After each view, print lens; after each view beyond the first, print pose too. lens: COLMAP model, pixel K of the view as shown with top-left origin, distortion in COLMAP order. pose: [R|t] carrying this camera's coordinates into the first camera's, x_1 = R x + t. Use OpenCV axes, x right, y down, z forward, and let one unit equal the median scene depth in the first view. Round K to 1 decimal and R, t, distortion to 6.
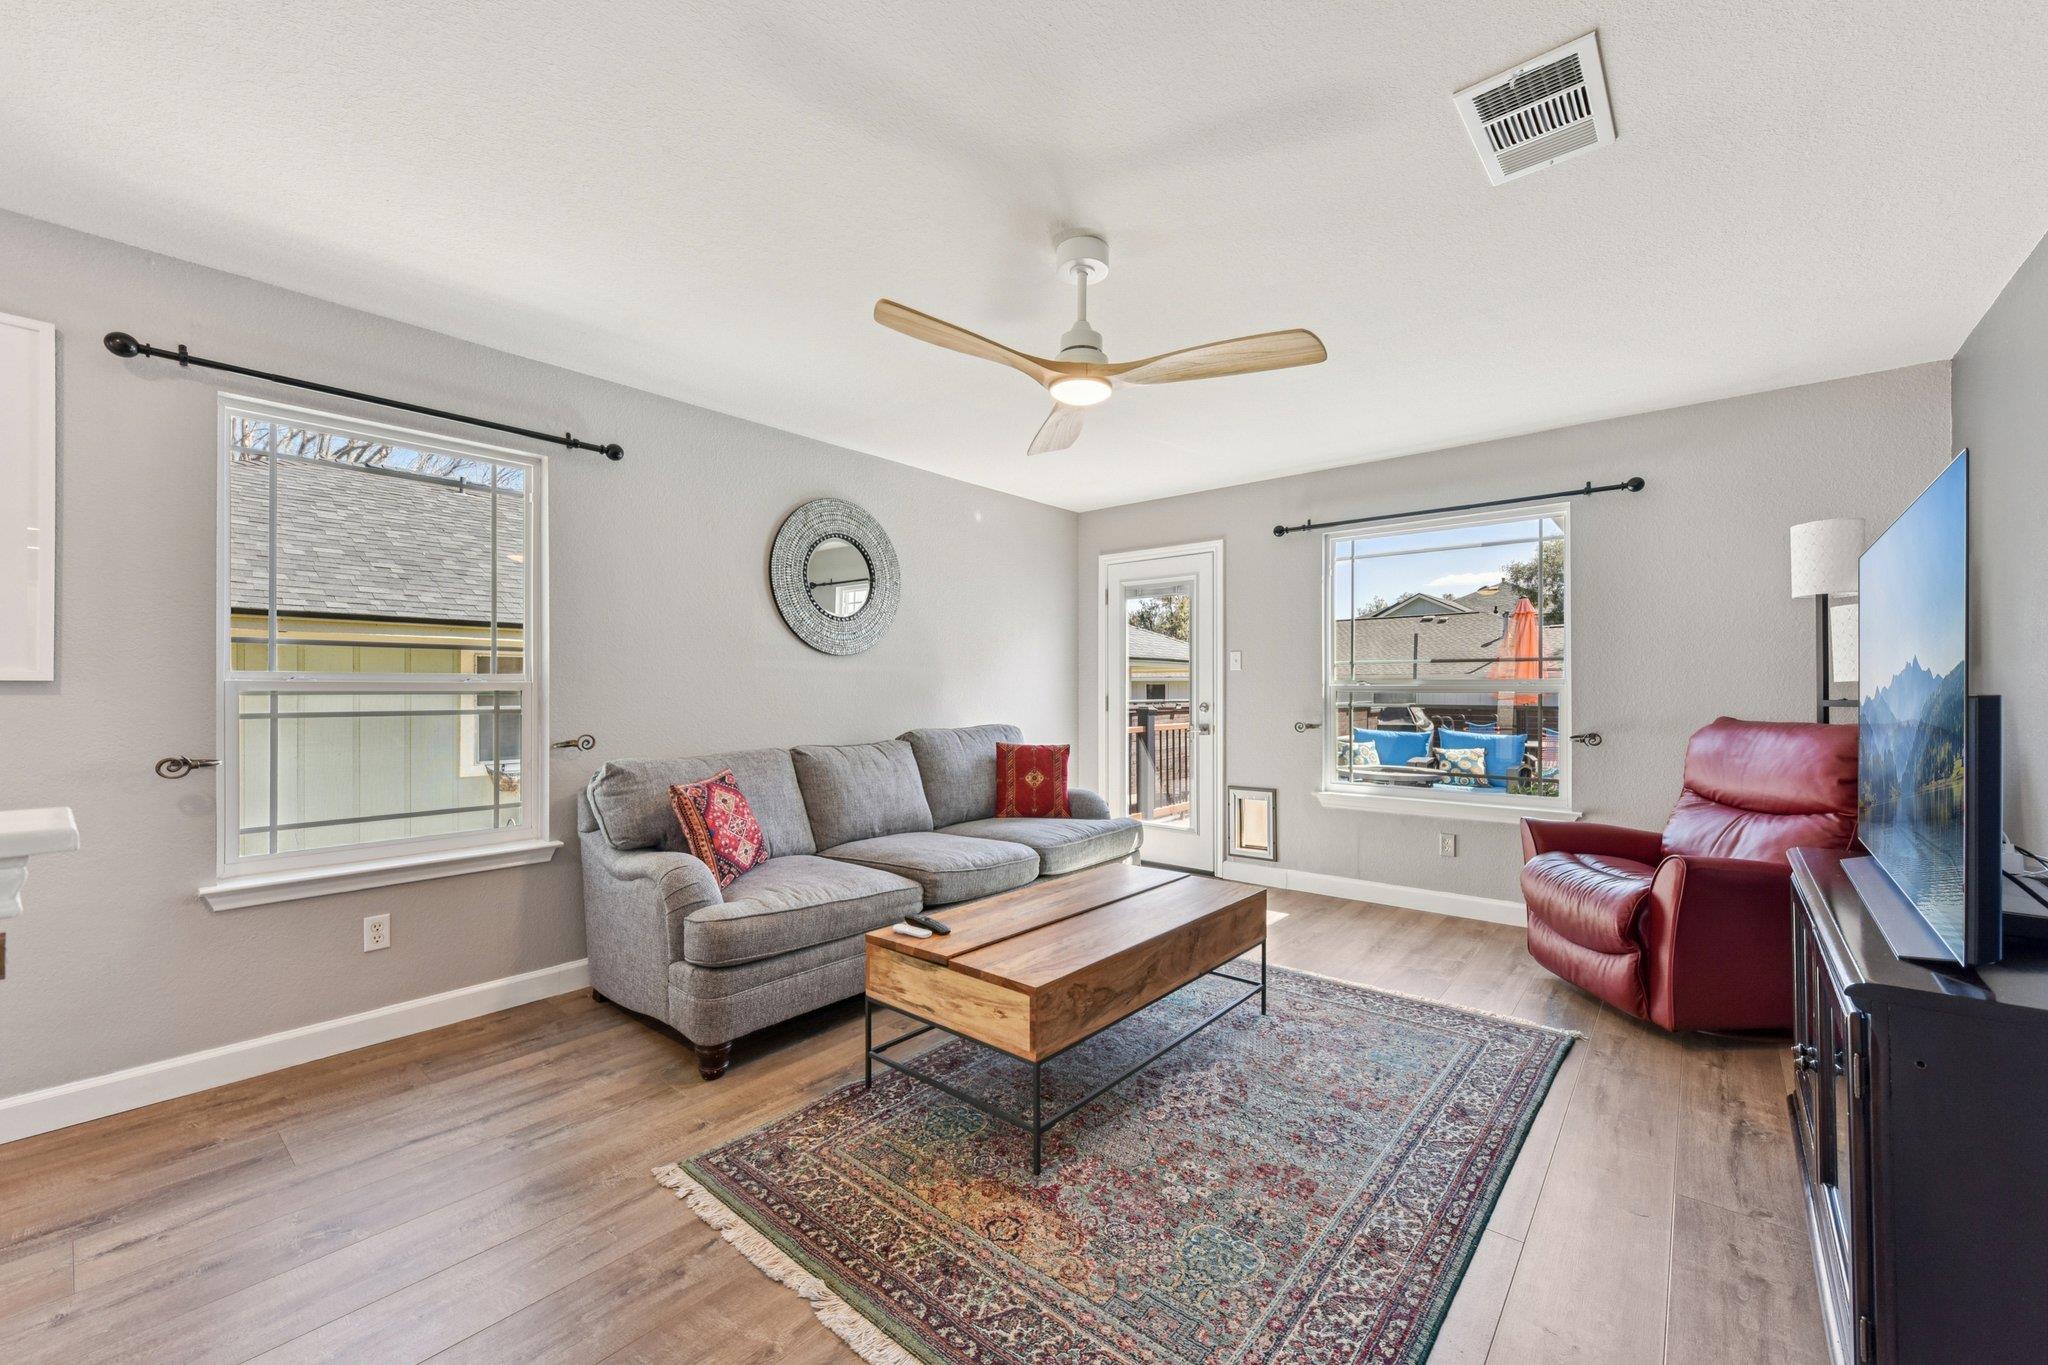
lens RADIAL K [[811.9, 0, 1035.3], [0, 811.9, 691.6], [0, 0, 1]] dist [0.007165, -0.001747]
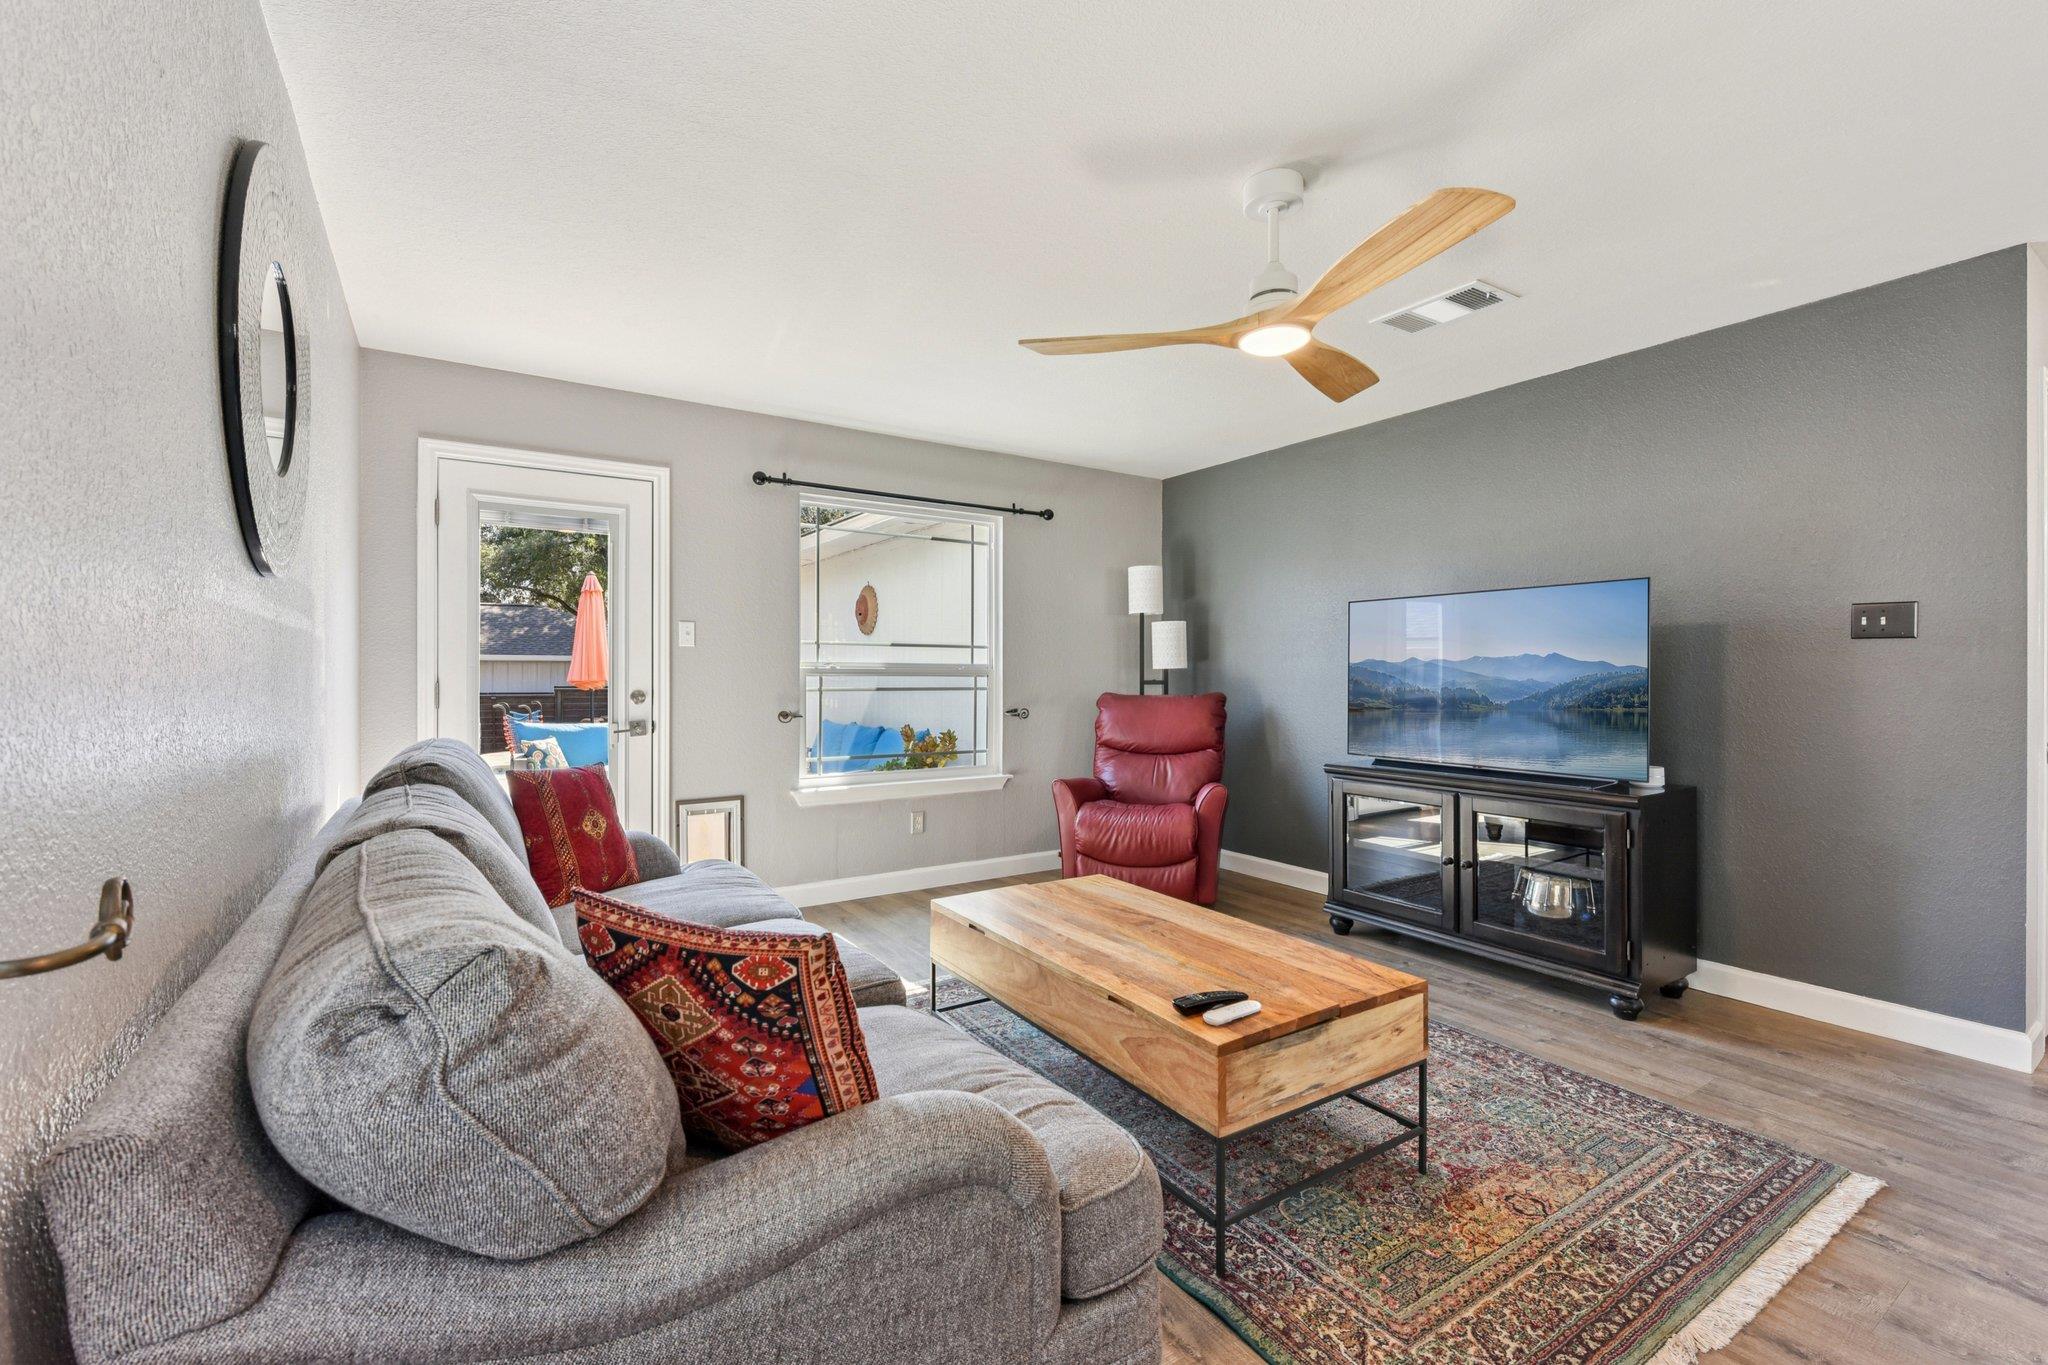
lens RADIAL K [[888.8, 0, 1027.6], [0, 888.8, 681.3], [0, 0, 1]] dist [-0.001721, -0.000374]
pose [[0.281662, -0.006317, 0.959493, -0.830947], [0.001154, 0.999980, 0.006245, 0.002147], [-0.959513, -0.000651, 0.281663, 0.844246]]
